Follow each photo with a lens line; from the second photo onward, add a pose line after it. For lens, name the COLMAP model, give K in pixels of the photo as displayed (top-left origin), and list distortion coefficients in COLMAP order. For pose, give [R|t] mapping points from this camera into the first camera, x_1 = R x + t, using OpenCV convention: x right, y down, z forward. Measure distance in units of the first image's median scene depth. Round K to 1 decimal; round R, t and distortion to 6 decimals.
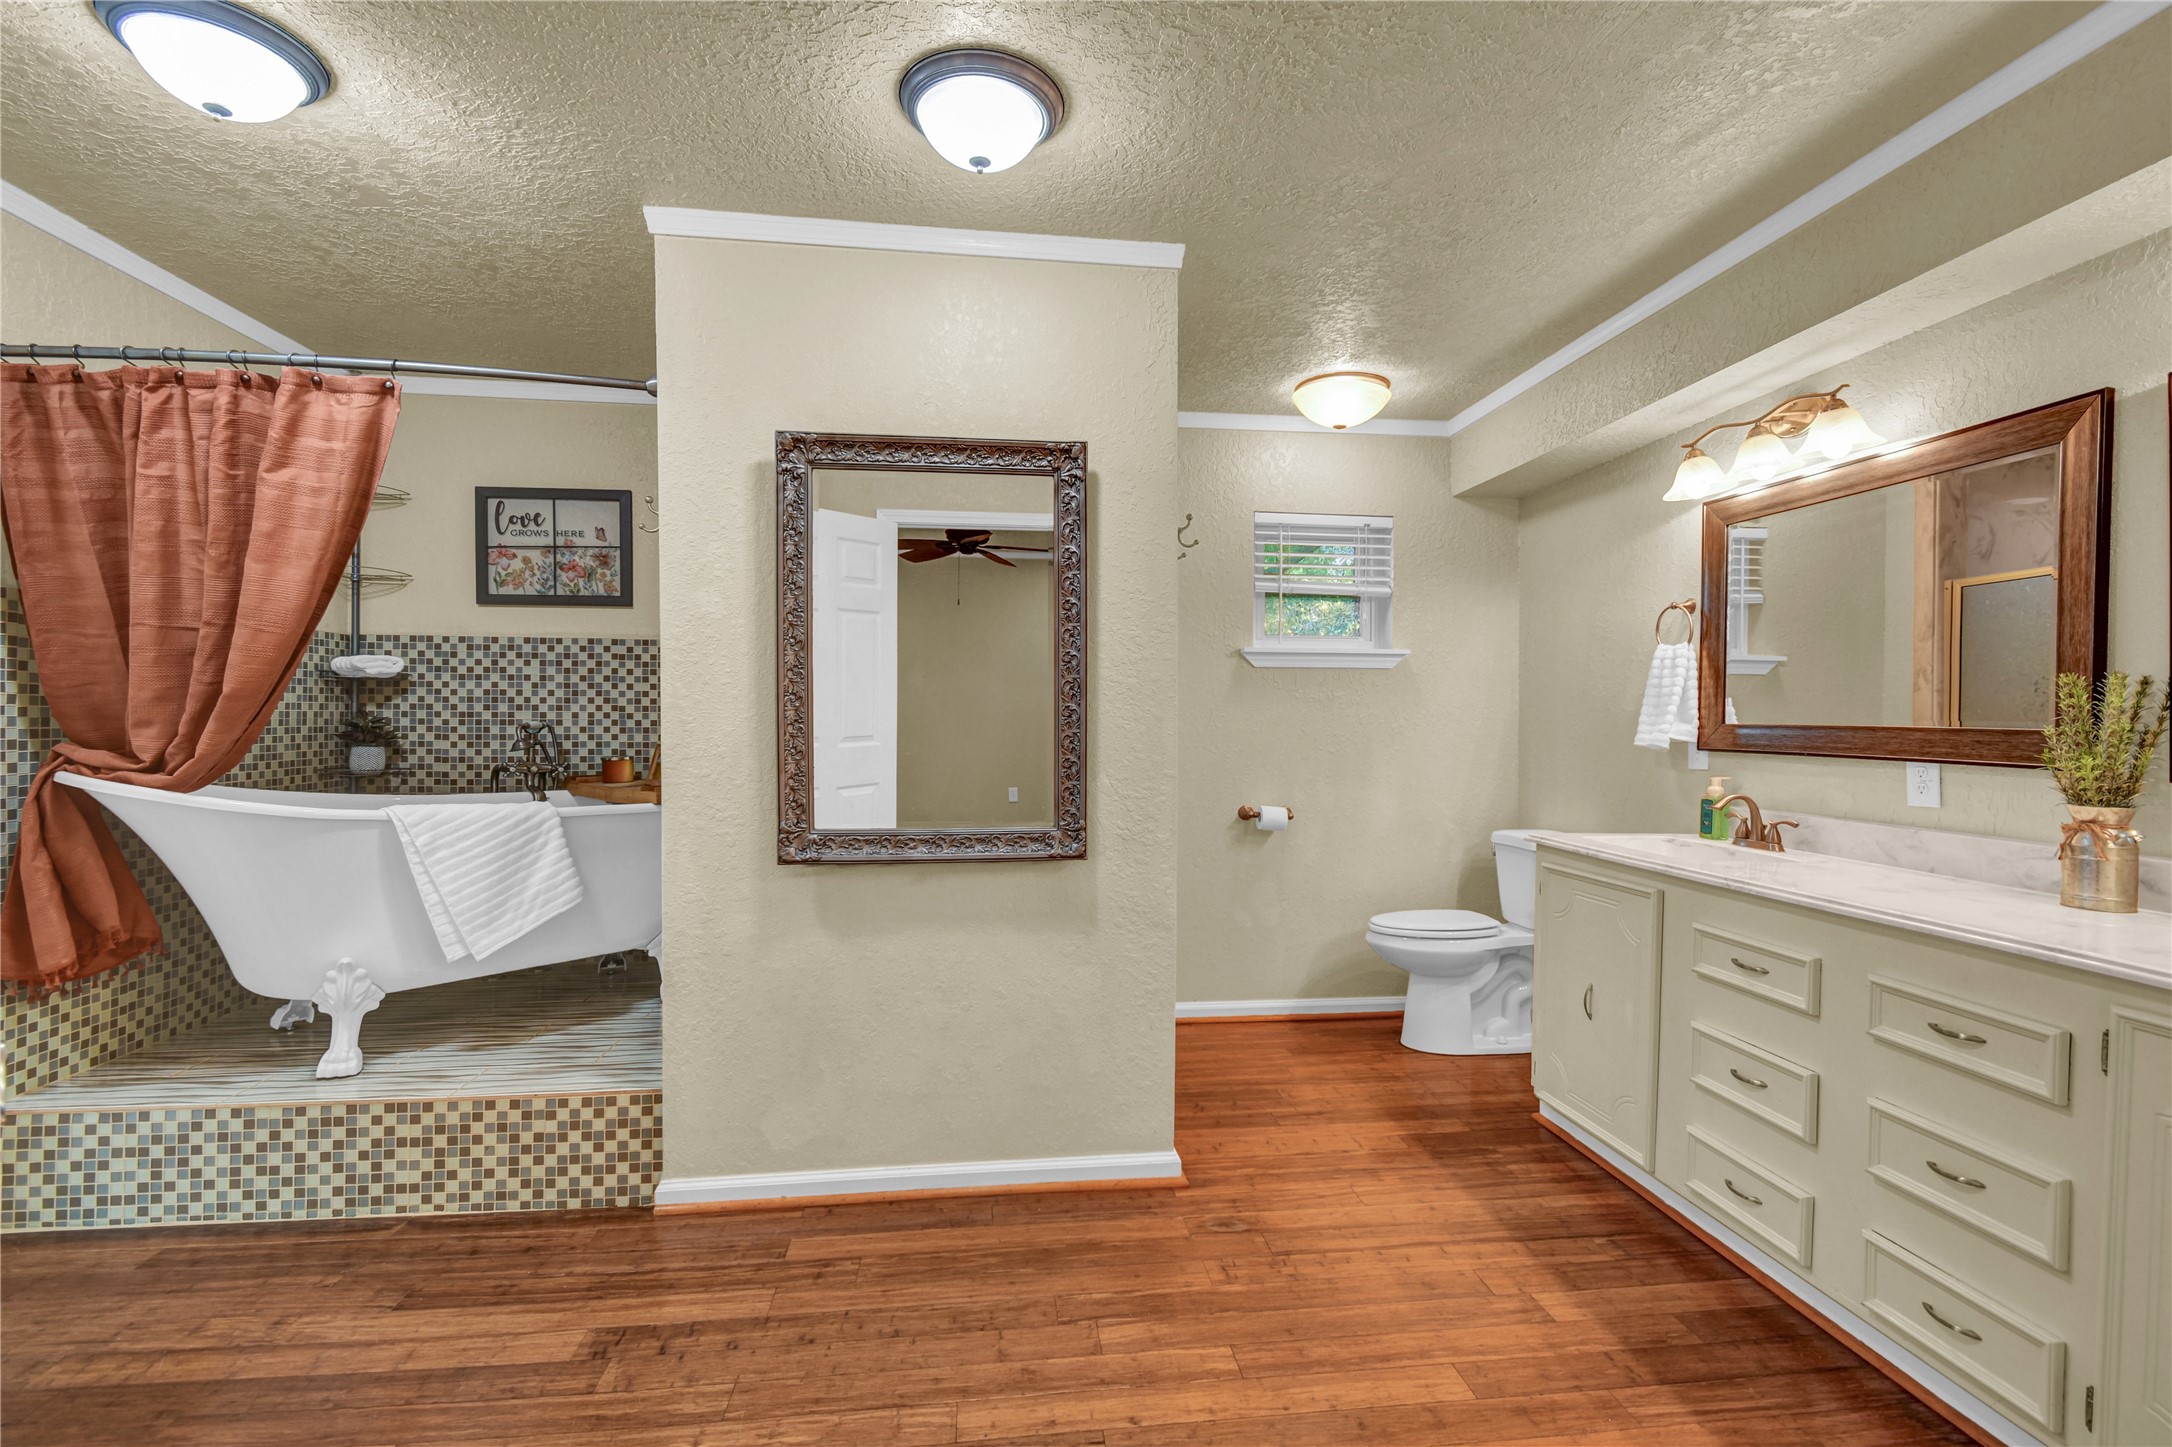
lens RADIAL K [[968.1, 0, 1089.2], [0, 968.1, 723.9], [0, 0, 1]] dist [0.002581, -0.000299]
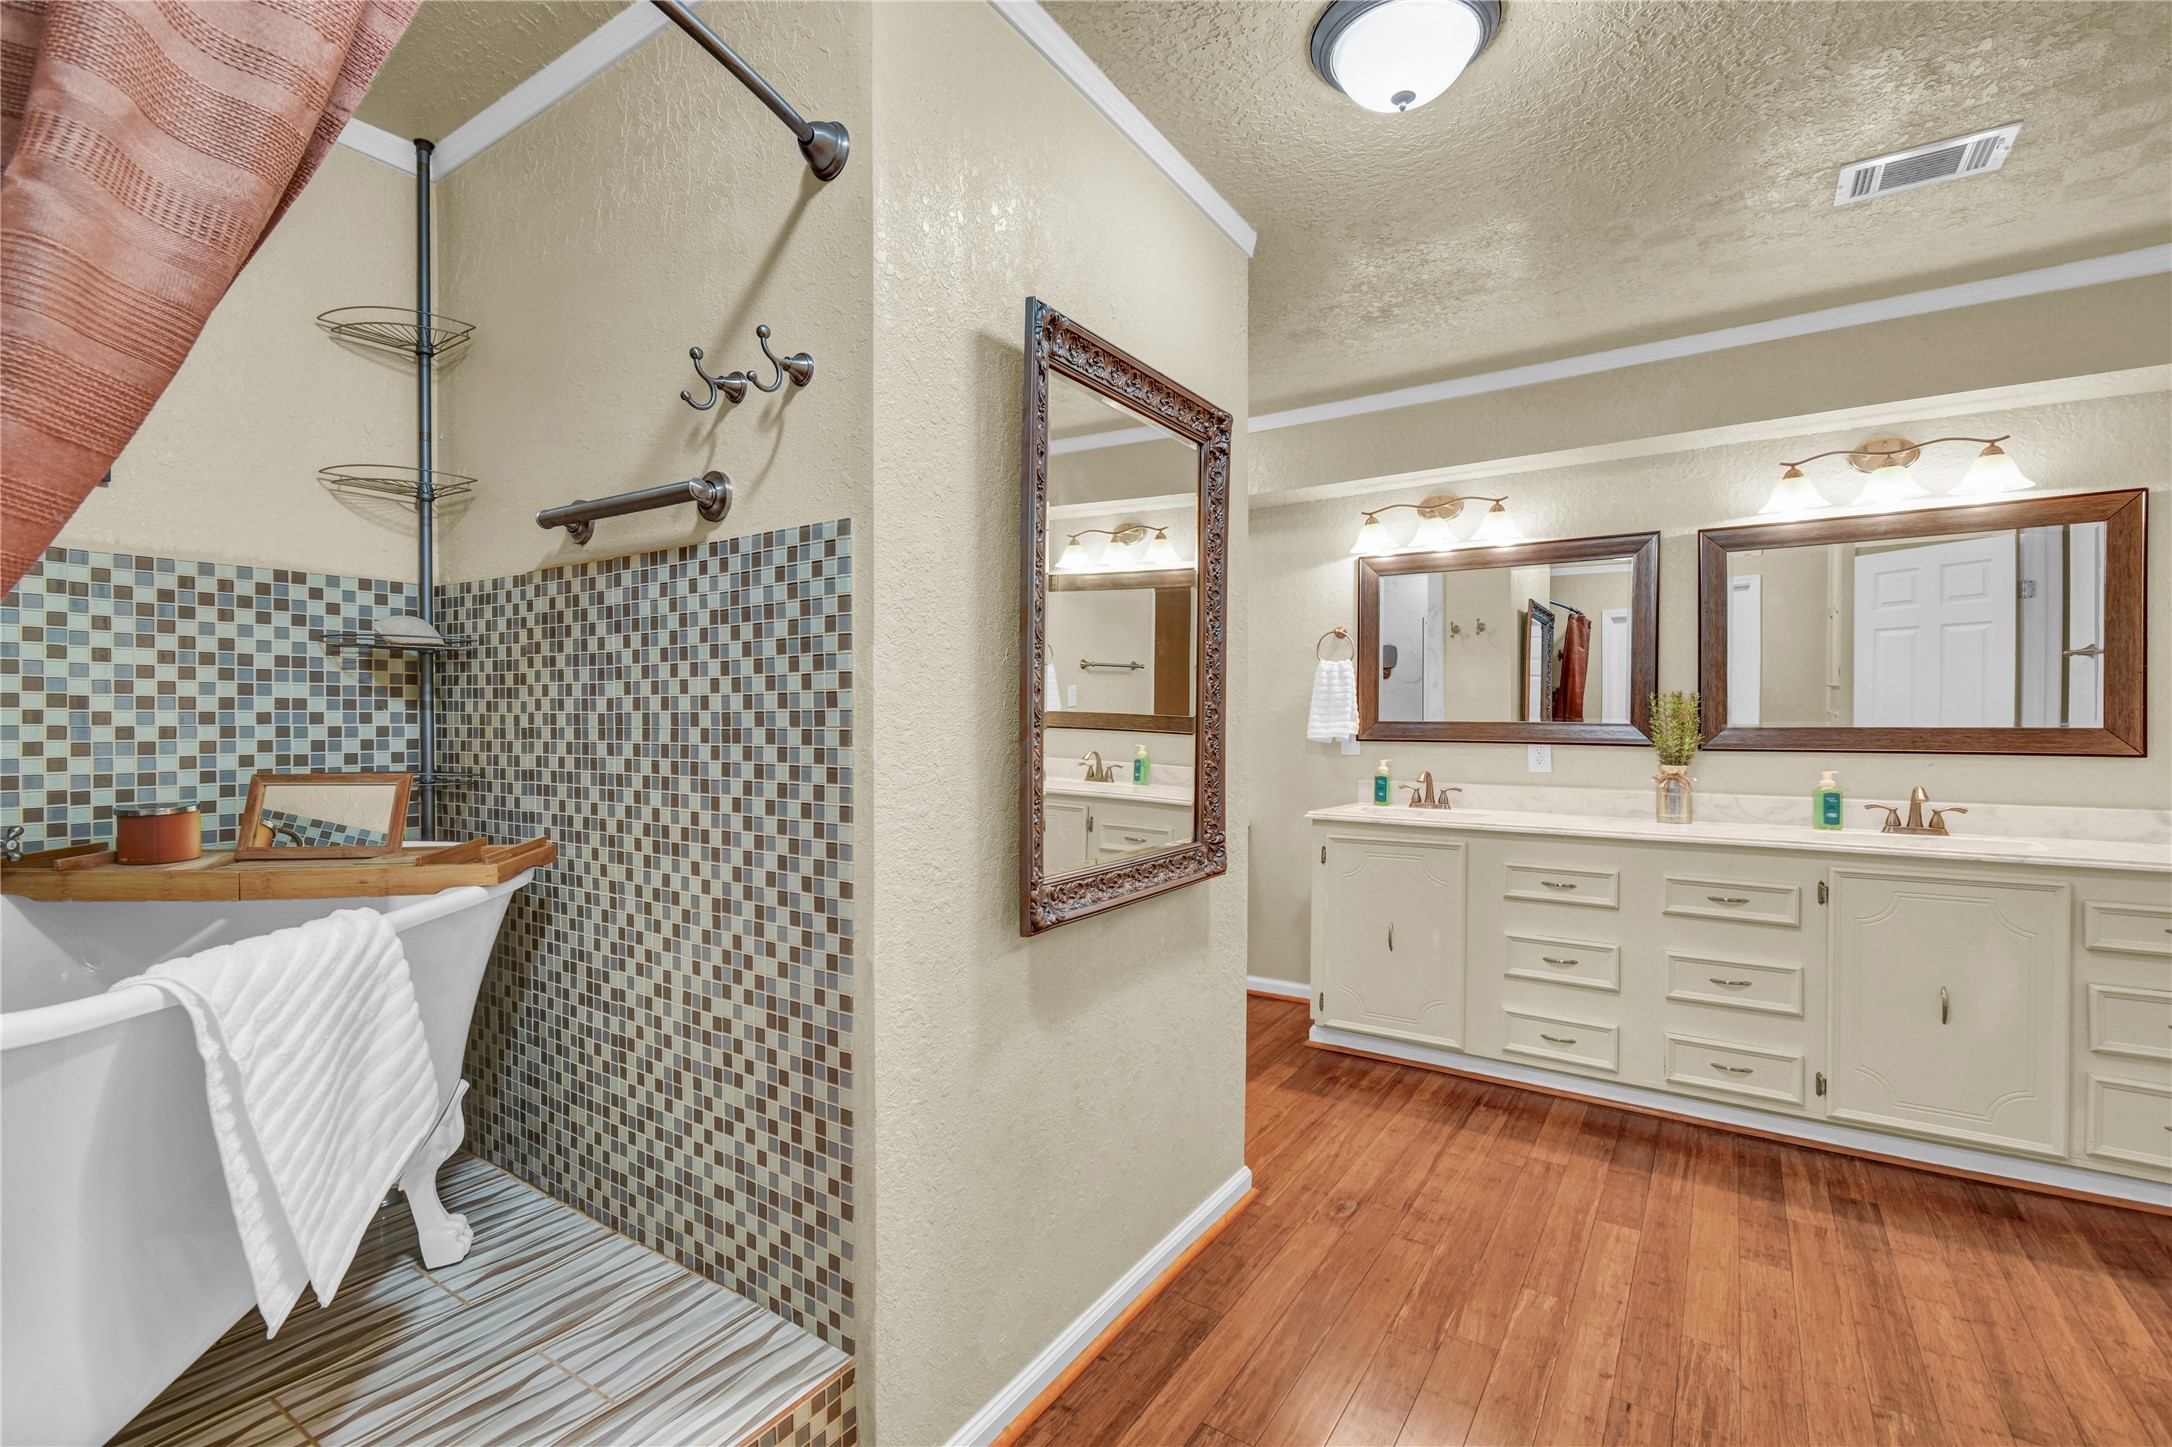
lens RADIAL K [[968.1, 0, 1079.7], [0, 968.1, 723.0], [0, 0, 1]] dist [0.002581, -0.000299]
pose [[0.651015, -0.007460, 0.759028, -0.662008], [0.007037, 0.999968, 0.003792, -0.005196], [-0.759032, 0.002873, 0.651047, 0.433077]]
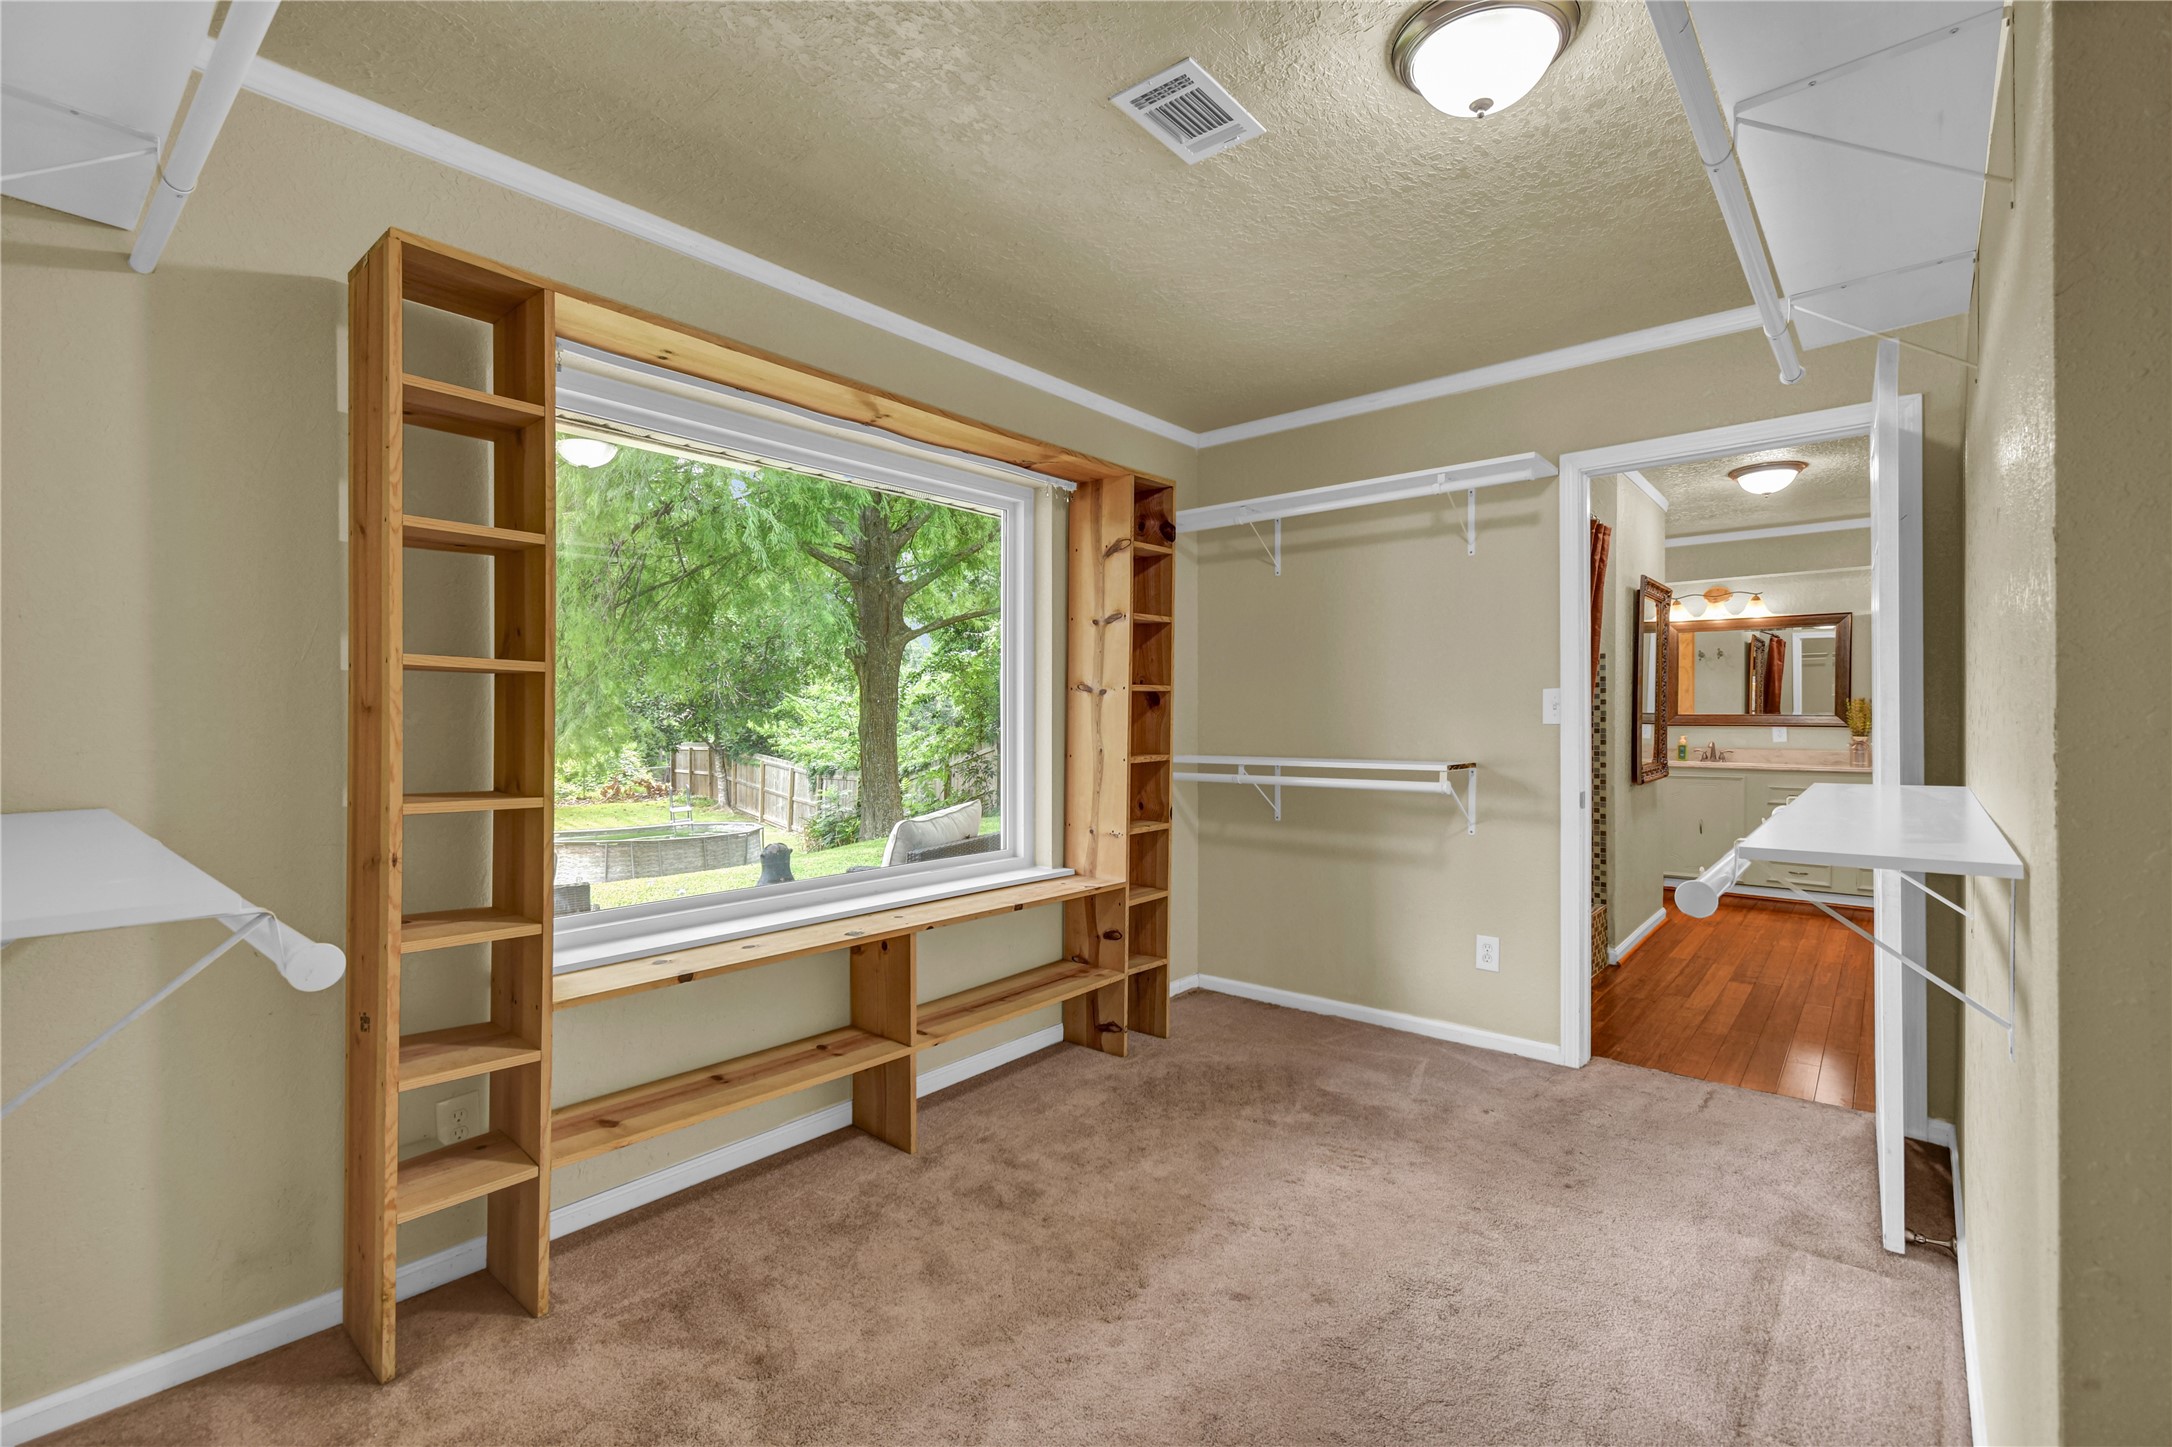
lens RADIAL K [[968.1, 0, 1094.8], [0, 968.1, 720.4], [0, 0, 1]] dist [0.002581, -0.000299]
pose [[0.723242, -0.011120, 0.690505, -2.092851], [0.008997, 0.999937, 0.006680, -0.013667], [-0.690536, 0.001381, 0.723297, 0.255005]]
